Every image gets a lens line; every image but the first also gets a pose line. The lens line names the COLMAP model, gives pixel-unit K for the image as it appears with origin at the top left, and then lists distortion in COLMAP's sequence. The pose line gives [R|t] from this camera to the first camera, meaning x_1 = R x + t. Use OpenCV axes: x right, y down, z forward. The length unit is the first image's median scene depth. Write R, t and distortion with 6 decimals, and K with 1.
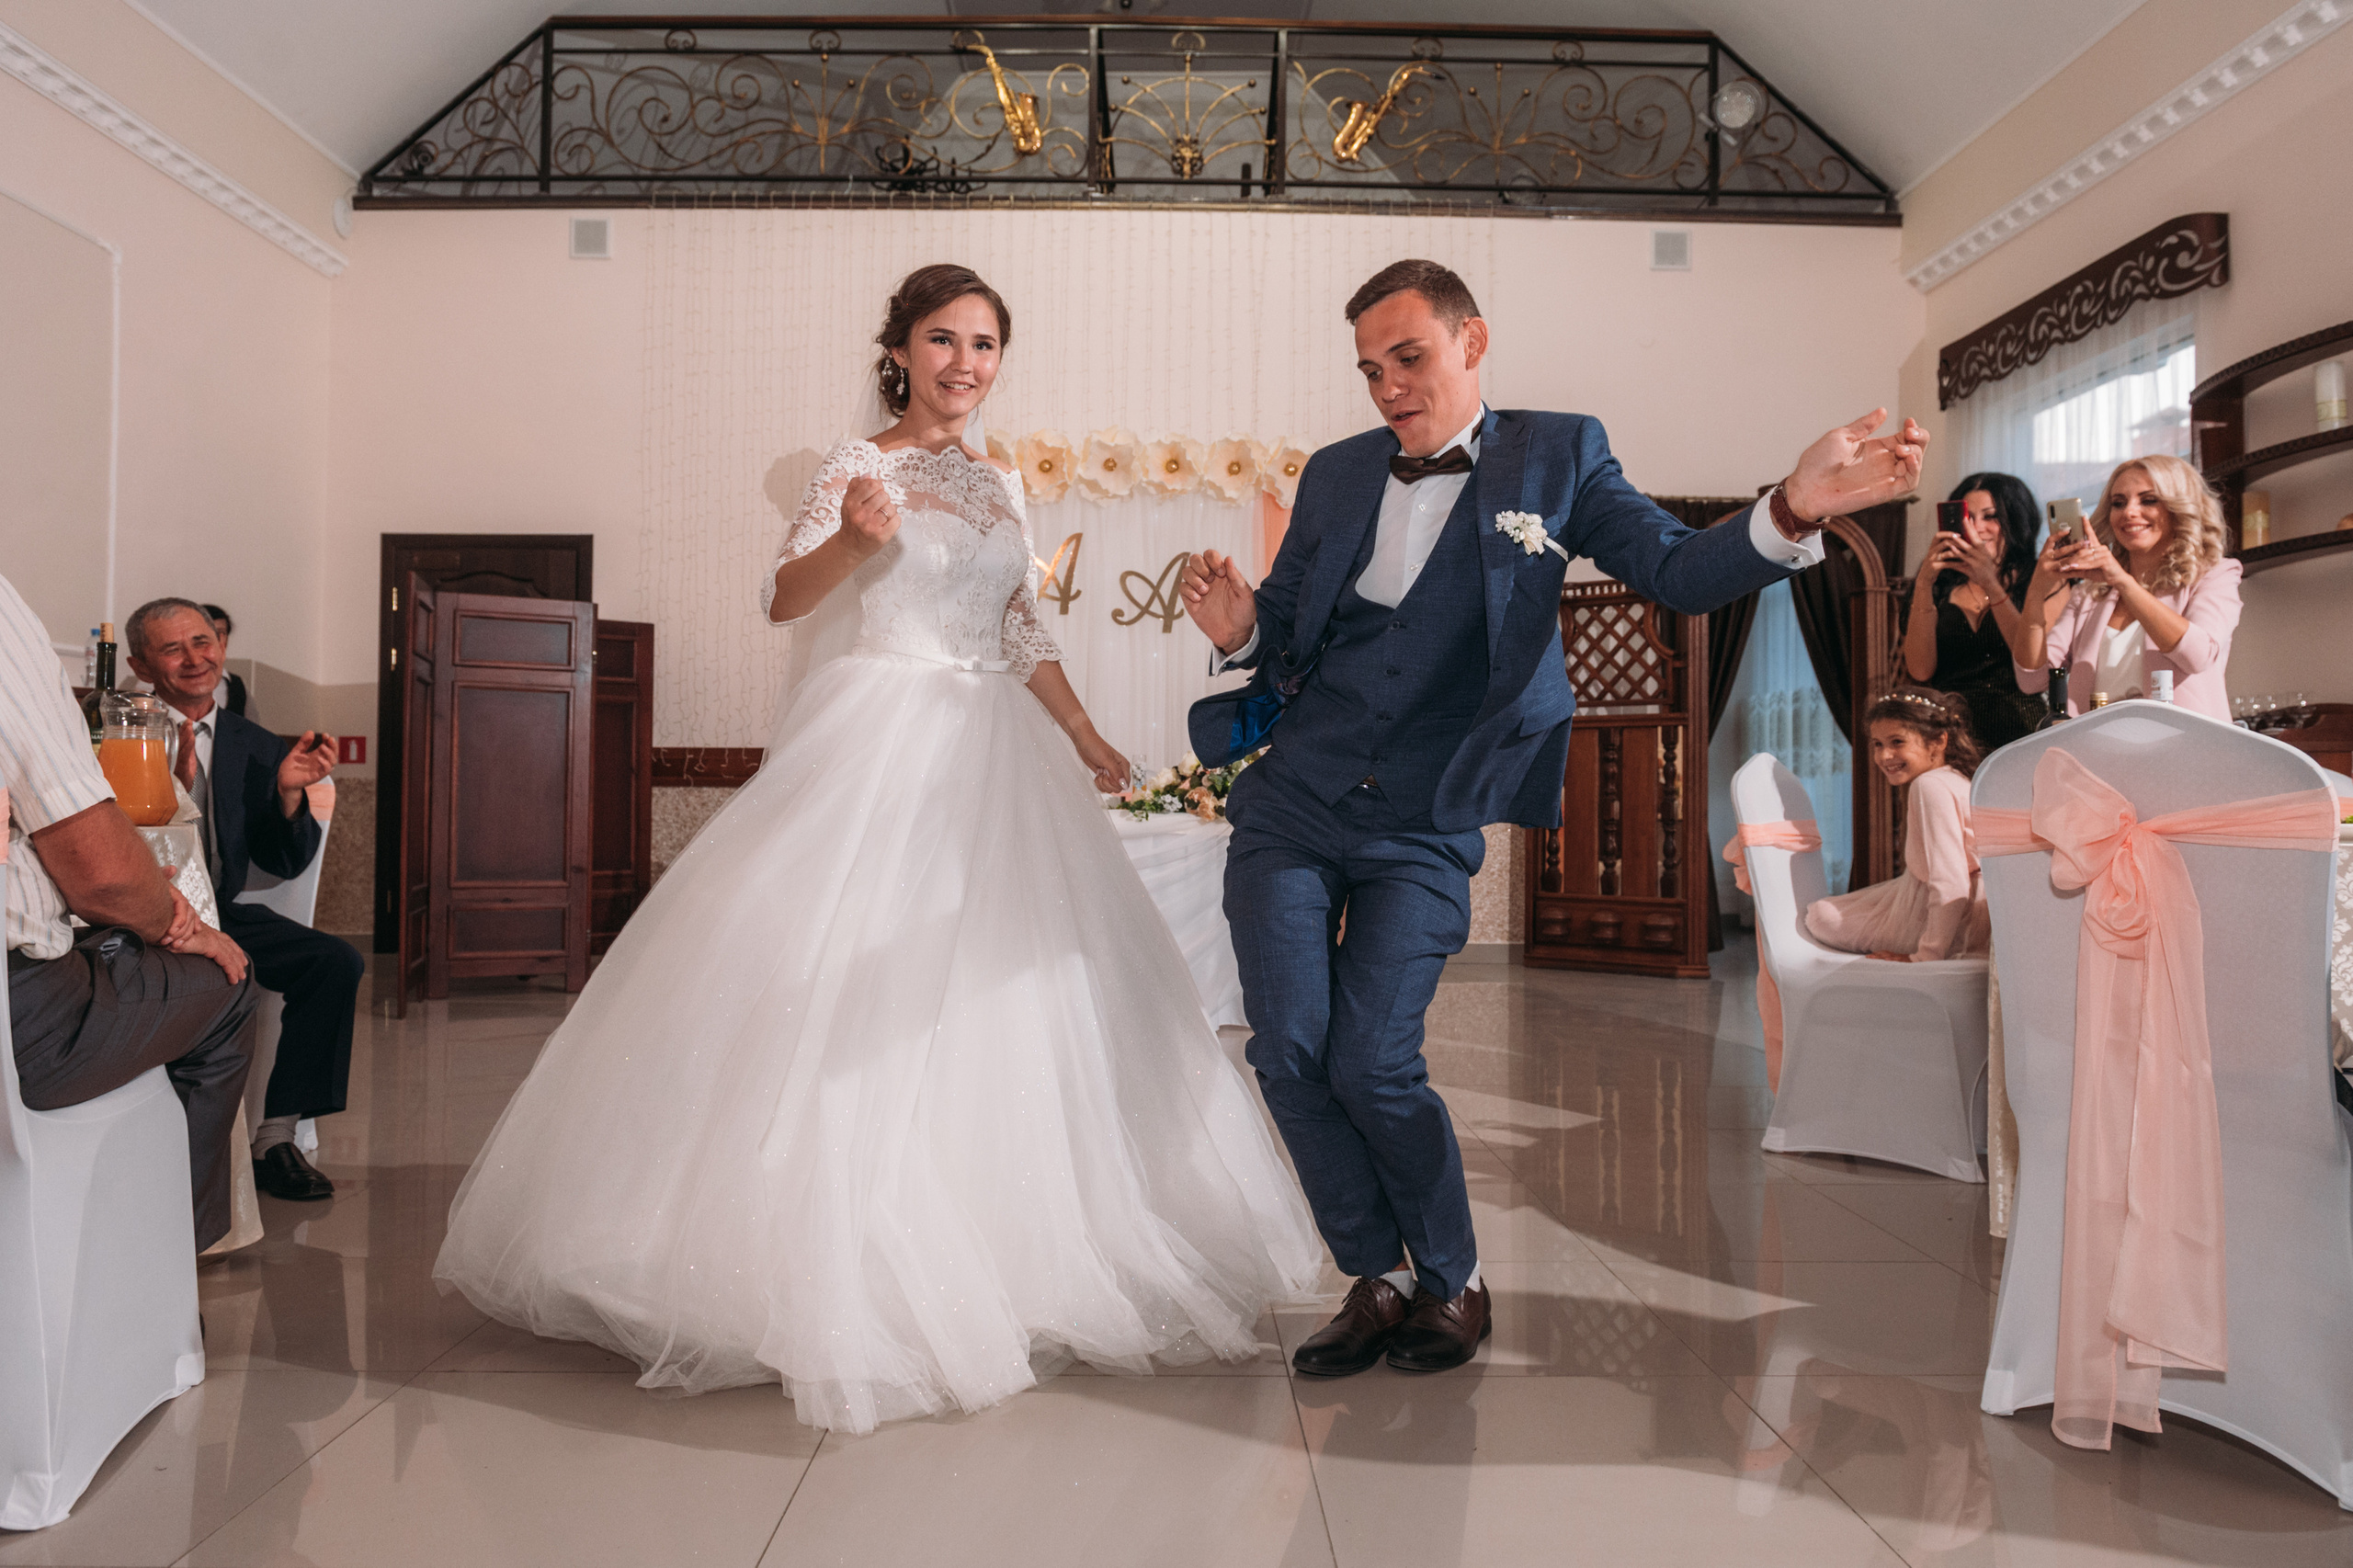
lens RADIAL K [[1667.3, 0, 1180.5], [0, 1667.3, 768.8], [0, 0, 1]] dist [-0.006623, -0.000051]
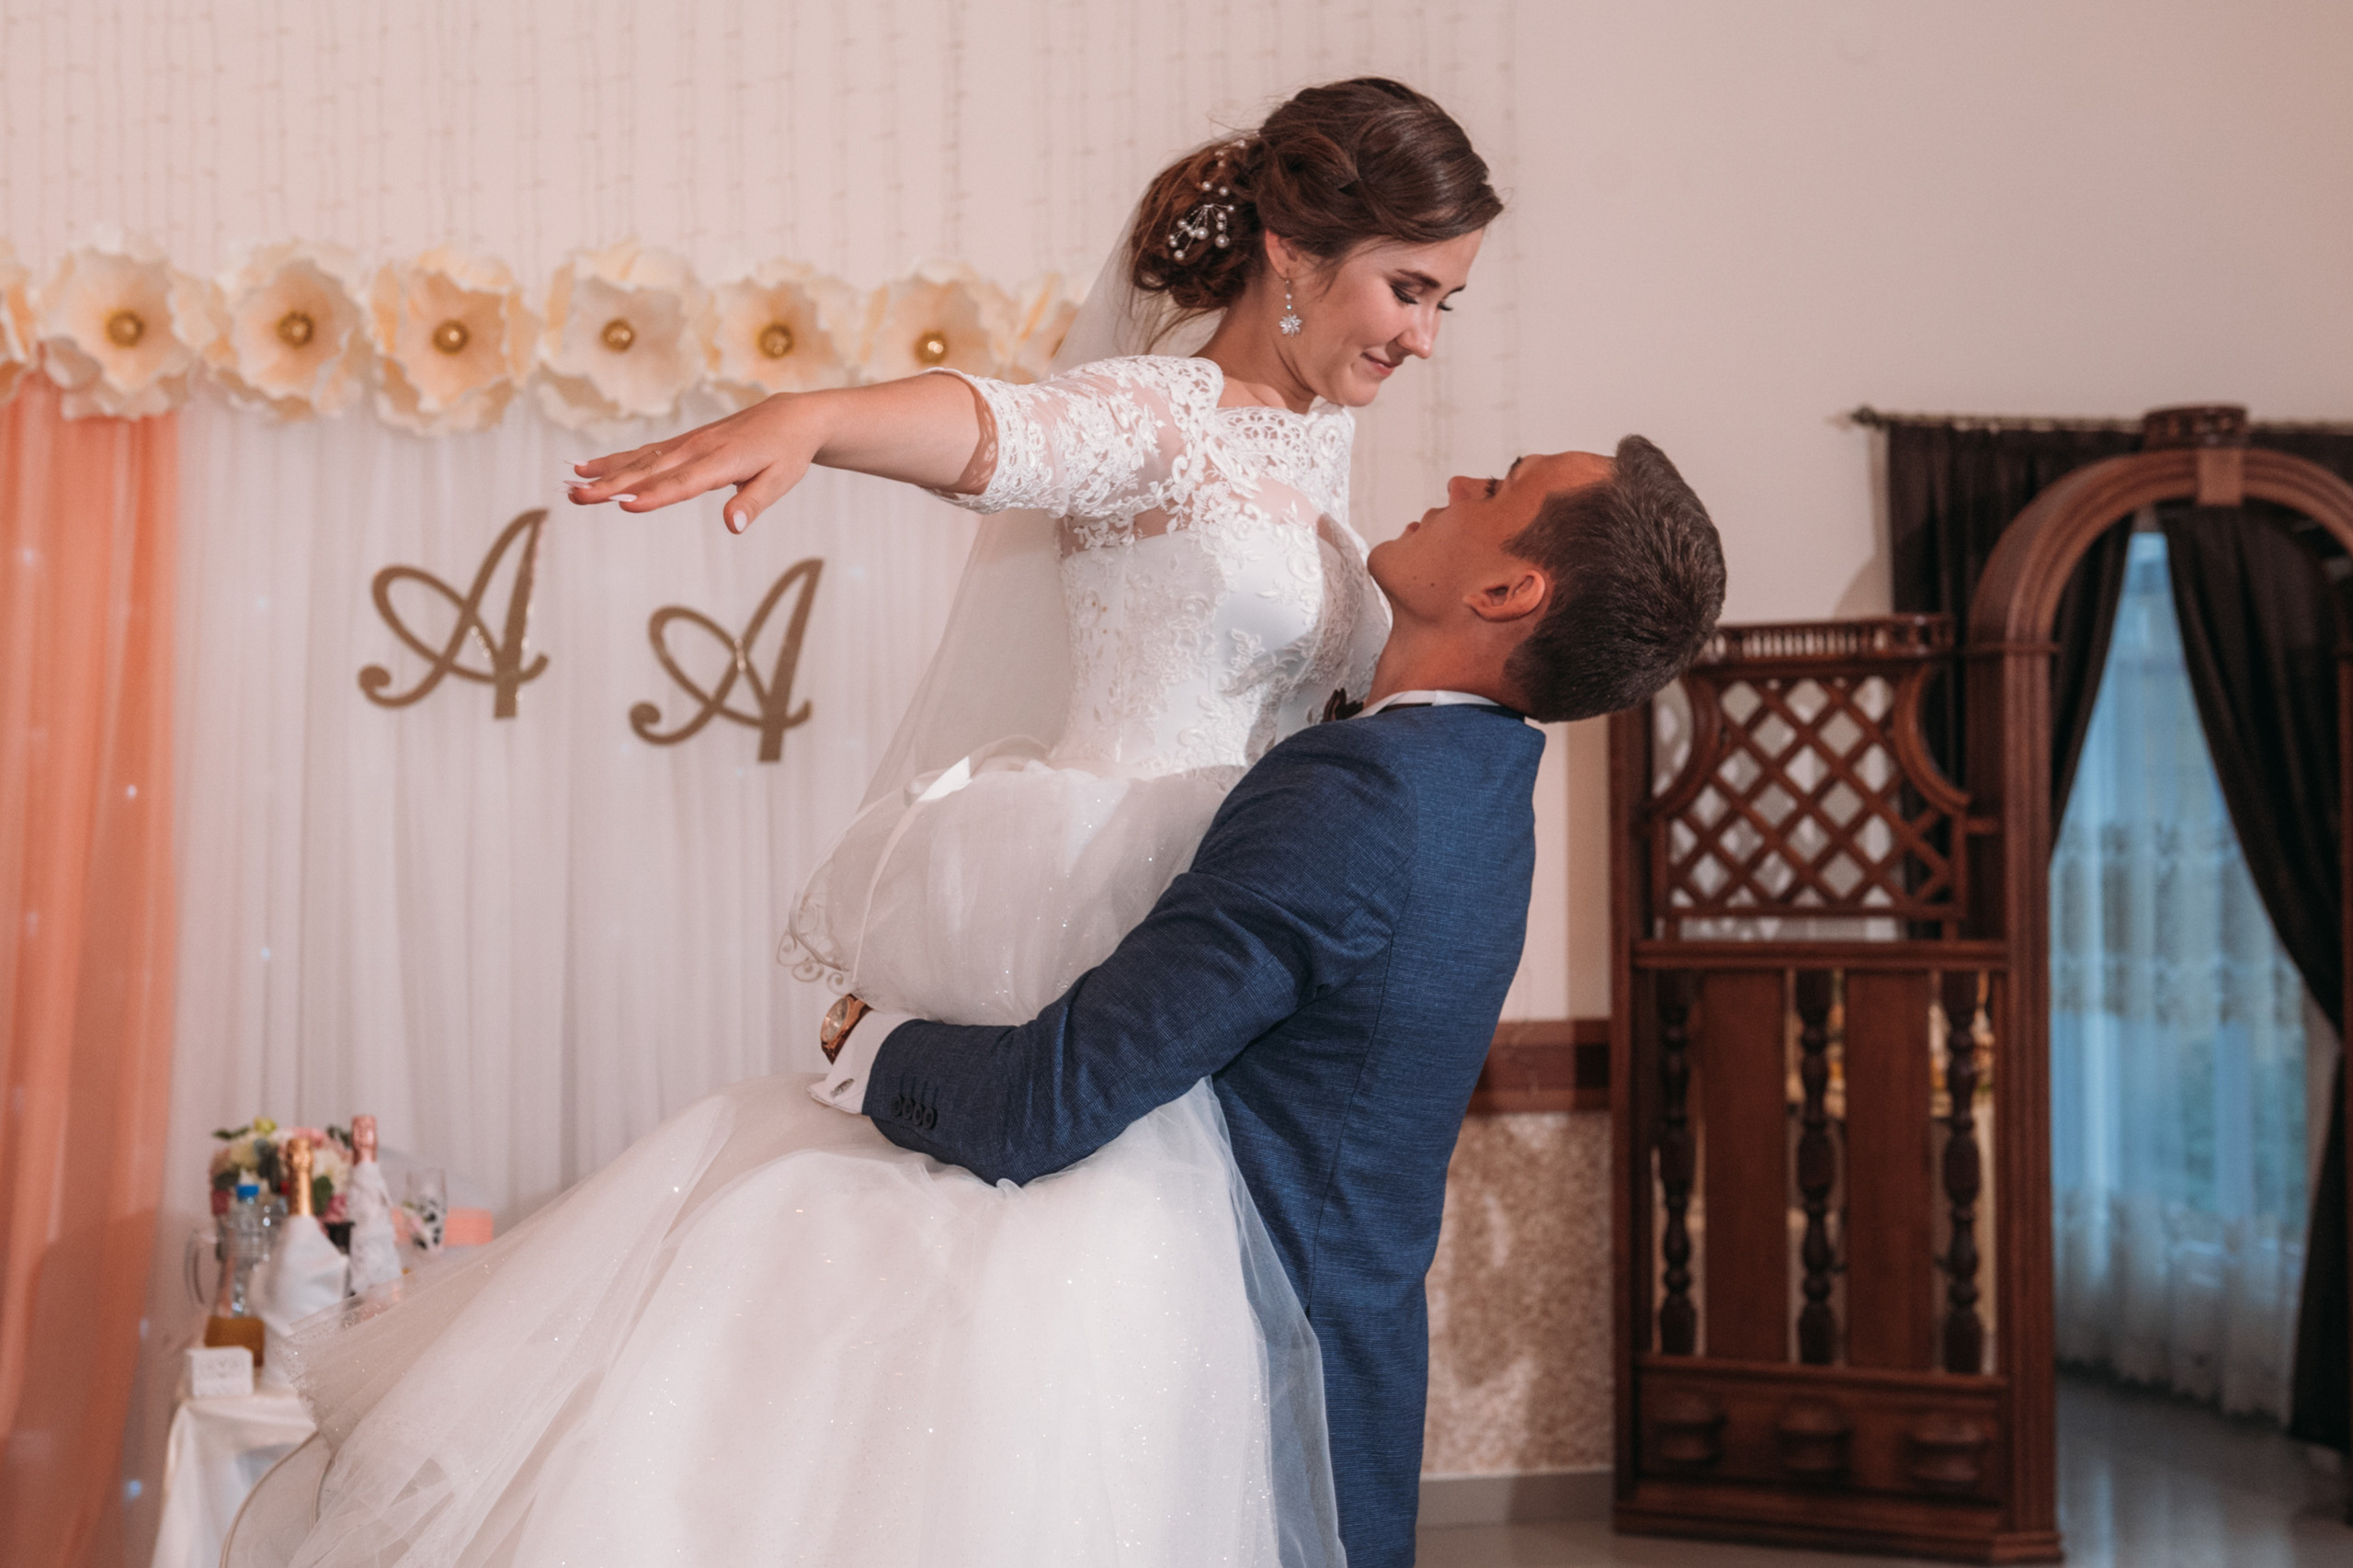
lens RADIAL K [[3536.4, 0, 1169.7], [0, 3536.4, 856.1], [0, 0, 1]] dist [0.017732, -0.015422]
pose [[0.977468, -0.017881, 0.210326, -0.092951], [0.013808, 0.999688, 0.020817, -0.075487], [-0.210633, -0.017444, 0.977410, 0.155669]]
